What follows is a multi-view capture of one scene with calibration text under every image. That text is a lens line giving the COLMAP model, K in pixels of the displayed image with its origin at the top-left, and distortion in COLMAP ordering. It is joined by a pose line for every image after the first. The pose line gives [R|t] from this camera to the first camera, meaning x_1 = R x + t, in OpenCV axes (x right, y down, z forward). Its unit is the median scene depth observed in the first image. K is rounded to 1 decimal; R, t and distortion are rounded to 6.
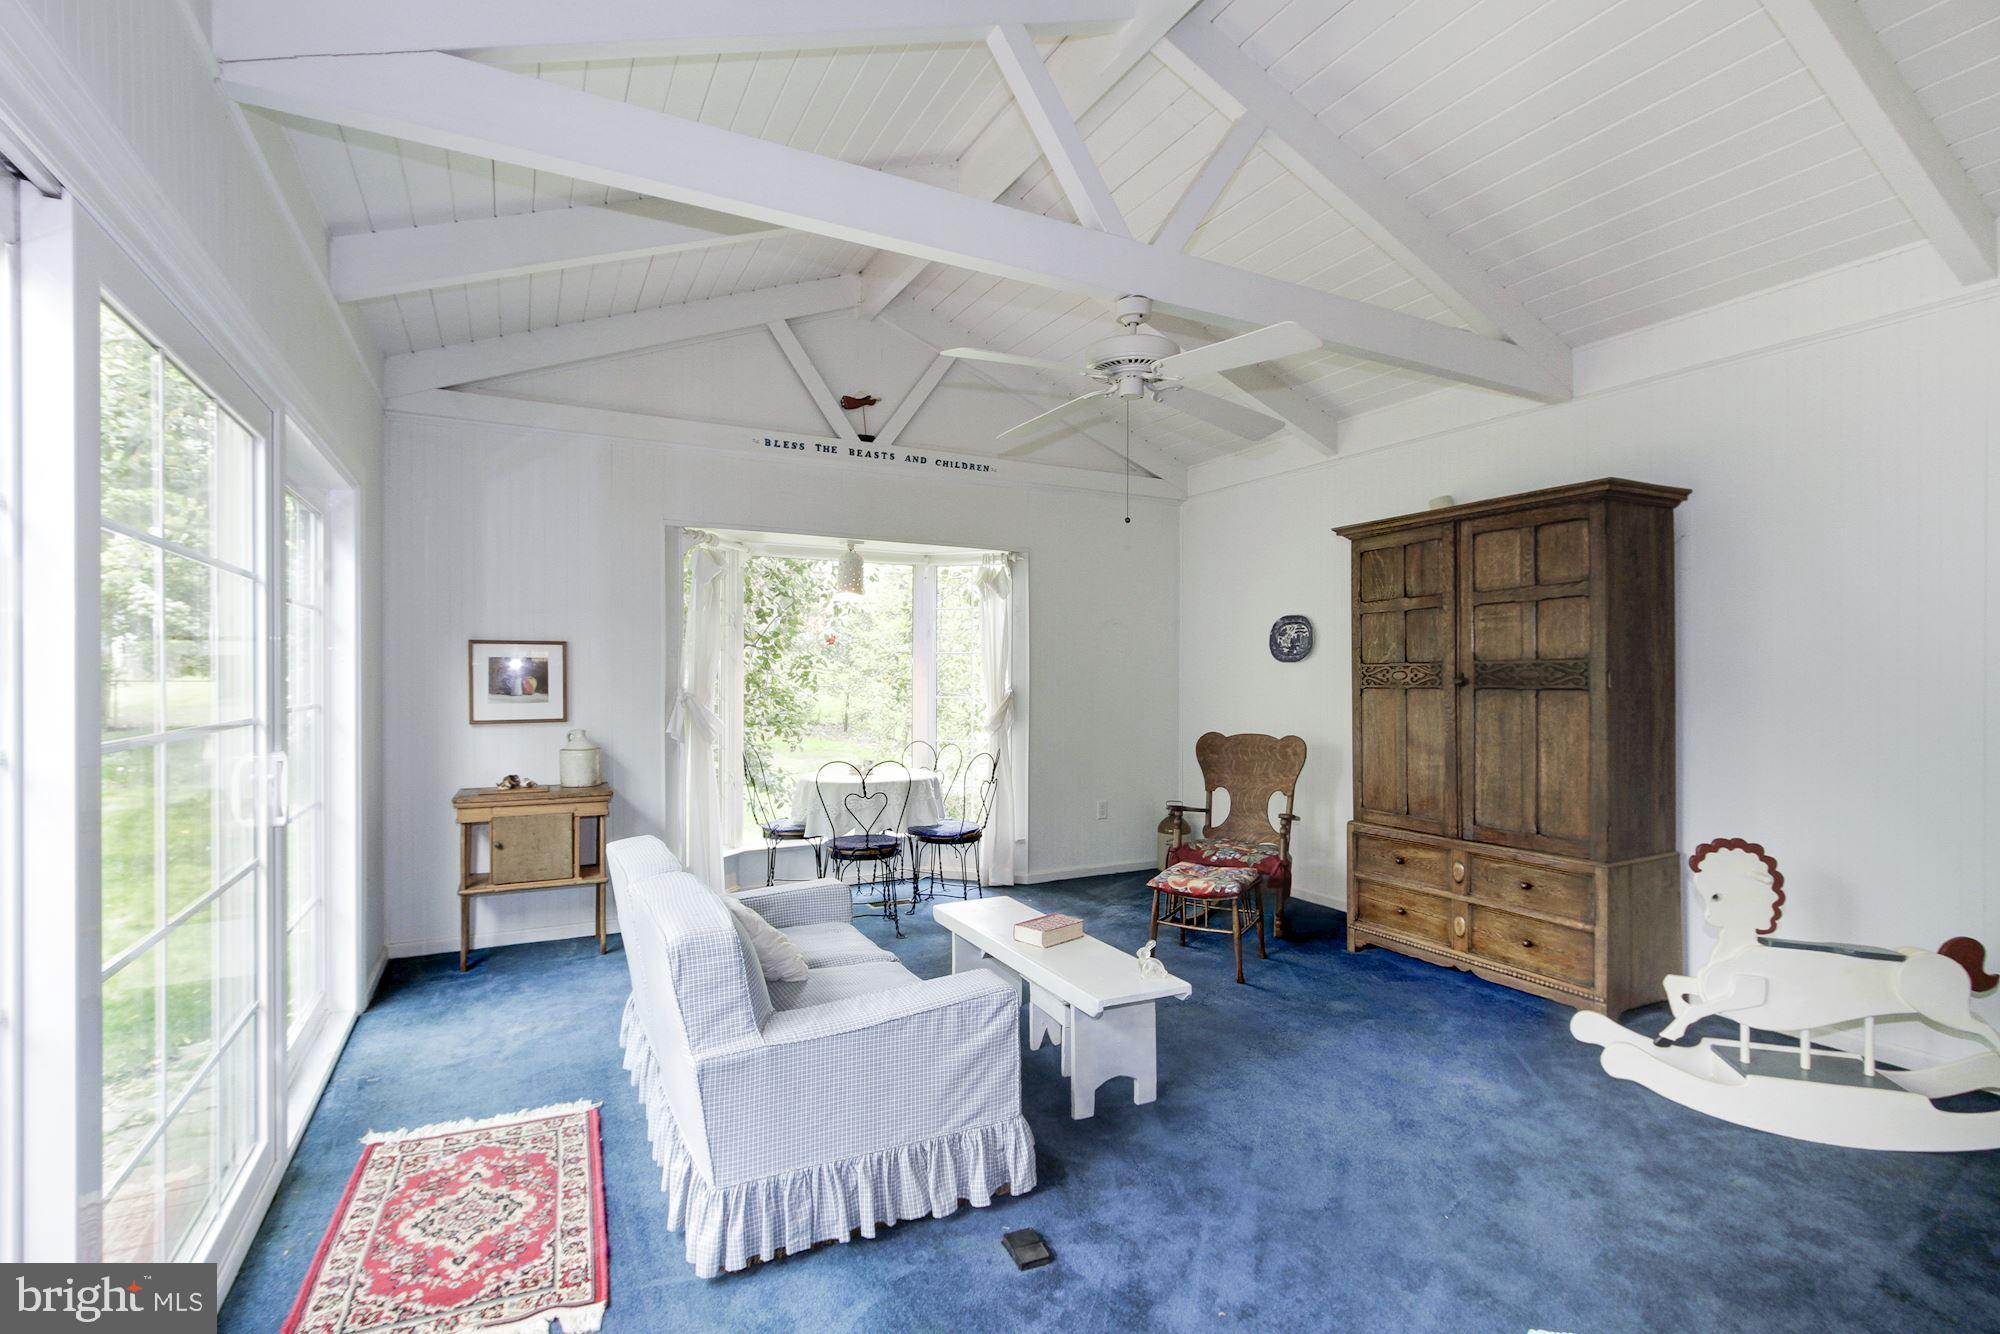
lens RADIAL K [[927.8, 0, 985.1], [0, 927.8, 676.9], [0, 0, 1]] dist [-0.003522, 0.000017]
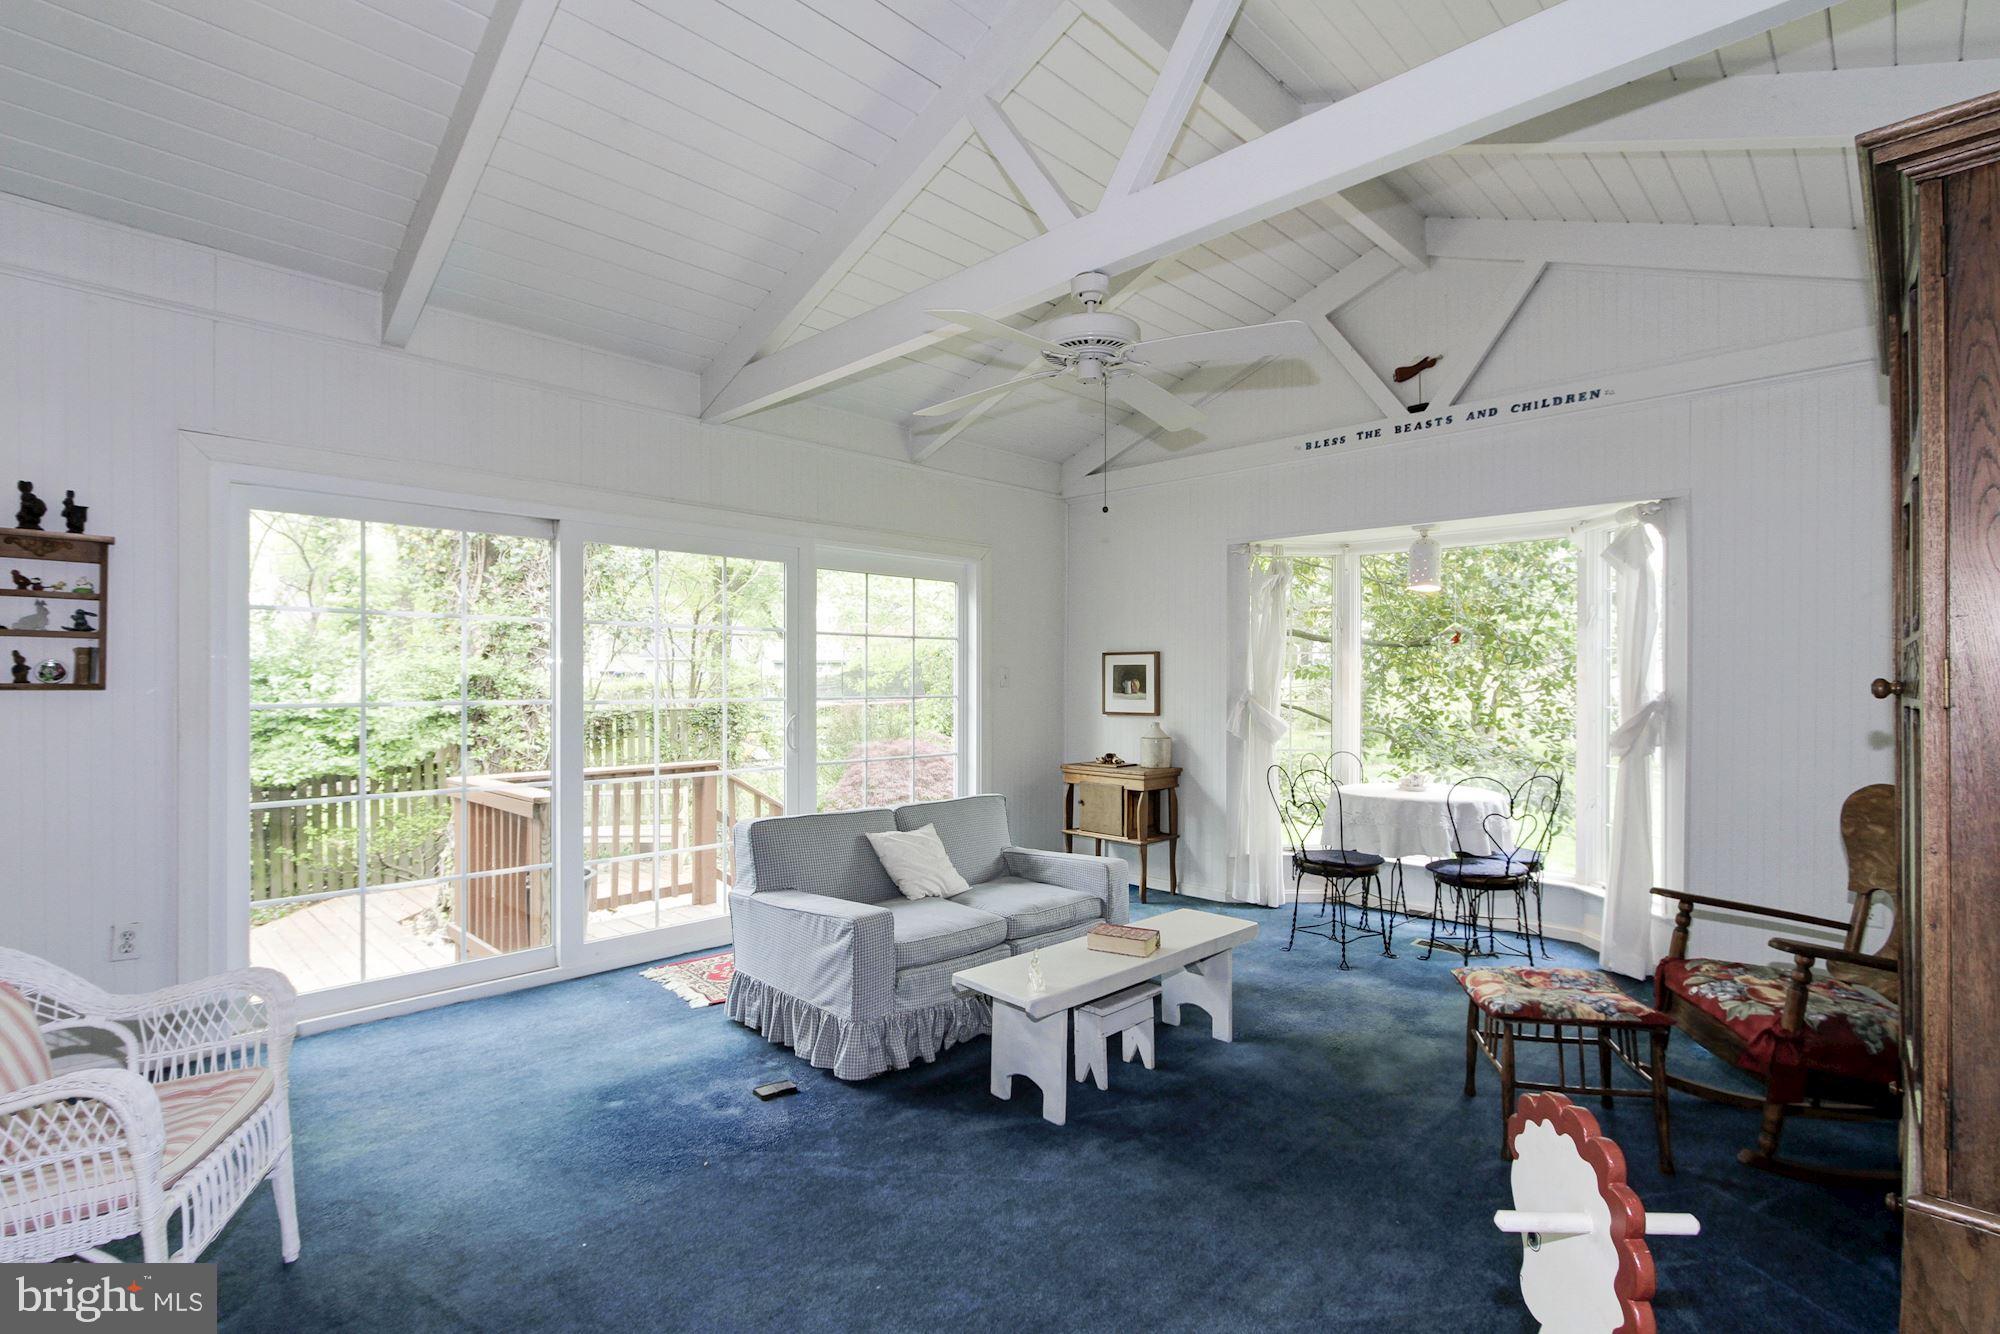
lens RADIAL K [[927.8, 0, 985.1], [0, 927.8, 676.9], [0, 0, 1]] dist [-0.003522, 0.000017]
pose [[0.300498, -0.001465, -0.953781, 0.668664], [-0.006593, 0.999972, -0.003613, 0.002008], [0.953760, 0.007374, 0.300480, 0.403244]]
